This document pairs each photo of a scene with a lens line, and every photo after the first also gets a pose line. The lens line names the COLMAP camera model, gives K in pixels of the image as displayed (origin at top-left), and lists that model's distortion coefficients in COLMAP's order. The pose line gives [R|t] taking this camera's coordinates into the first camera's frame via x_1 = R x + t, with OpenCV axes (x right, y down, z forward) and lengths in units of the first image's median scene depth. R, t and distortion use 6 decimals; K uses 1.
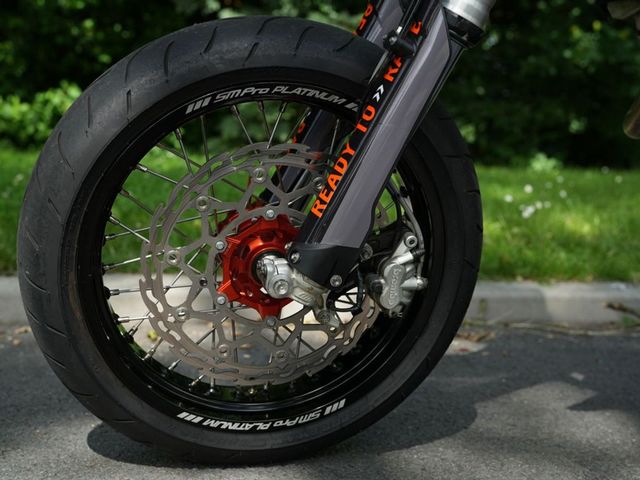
lens RADIAL K [[1000.8, 0, 325.8], [0, 1000.8, 239.0], [0, 0, 1]] dist [0.033853, 0.000000]
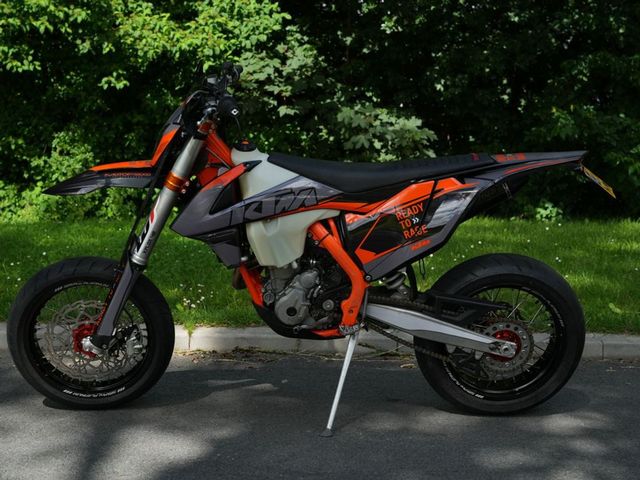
lens RADIAL K [[1000.8, 0, 326.6], [0, 1000.8, 243.5], [0, 0, 1]] dist [0.033853, 0.000000]
pose [[0.982014, 0.001299, -0.188806, 1.108583], [-0.000153, 0.999981, 0.006082, -0.257064], [0.188810, -0.005944, 0.981996, -1.636492]]
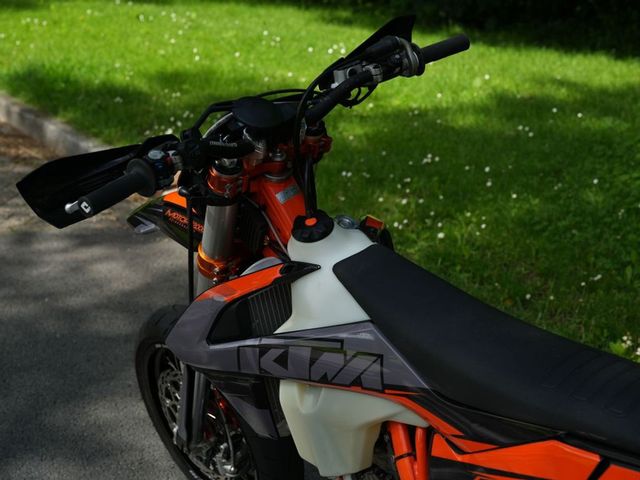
lens RADIAL K [[1000.8, 0, 318.4], [0, 1000.8, 236.7], [0, 0, 1]] dist [0.033853, 0.000000]
pose [[0.439277, 0.290516, -0.850080, 1.534015], [-0.106252, 0.956426, 0.271955, -0.844793], [0.892046, -0.029141, 0.451003, 0.317169]]
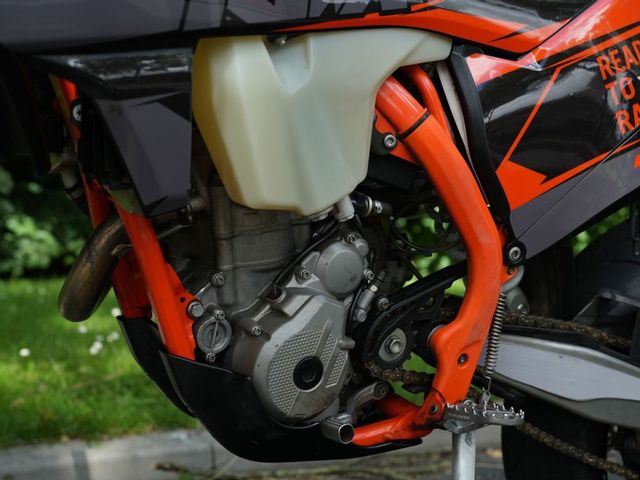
lens RADIAL K [[1000.8, 0, 308.4], [0, 1000.8, 235.4], [0, 0, 1]] dist [0.033853, 0.000000]
pose [[0.945760, -0.027629, 0.323688, 0.249314], [0.059394, 0.994289, -0.088672, -0.096612], [-0.319390, 0.103087, 0.942000, 0.214811]]
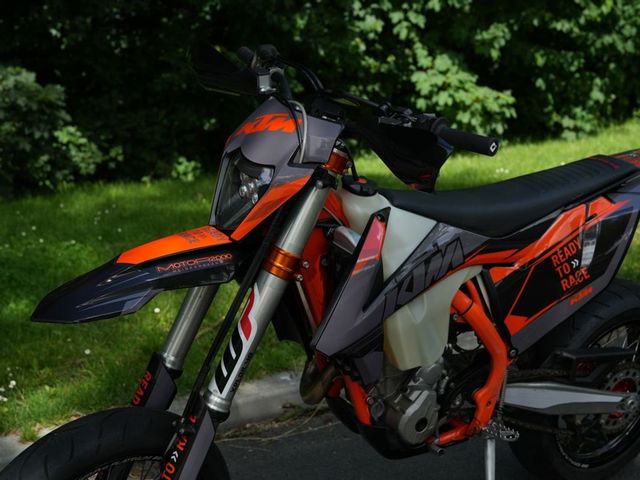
lens RADIAL K [[1000.8, 0, 321.9], [0, 1000.8, 237.4], [0, 0, 1]] dist [0.033853, 0.000000]
pose [[0.928603, -0.135907, 0.345291, -0.225477], [0.105935, 0.988884, 0.104332, -0.591498], [-0.355632, -0.060305, 0.932679, -0.588675]]
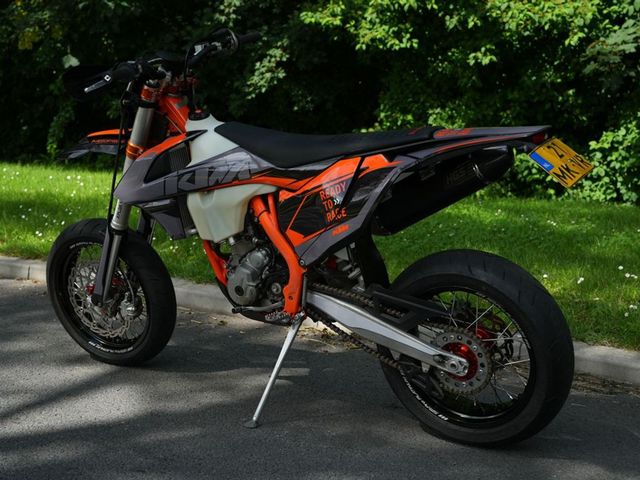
lens RADIAL K [[1000.8, 0, 317.6], [0, 1000.8, 241.2], [0, 0, 1]] dist [0.033853, 0.000000]
pose [[0.709059, 0.079695, -0.700631, 2.421467], [-0.069546, 0.996652, 0.042984, -0.306485], [0.701711, 0.018248, 0.712228, -0.685574]]
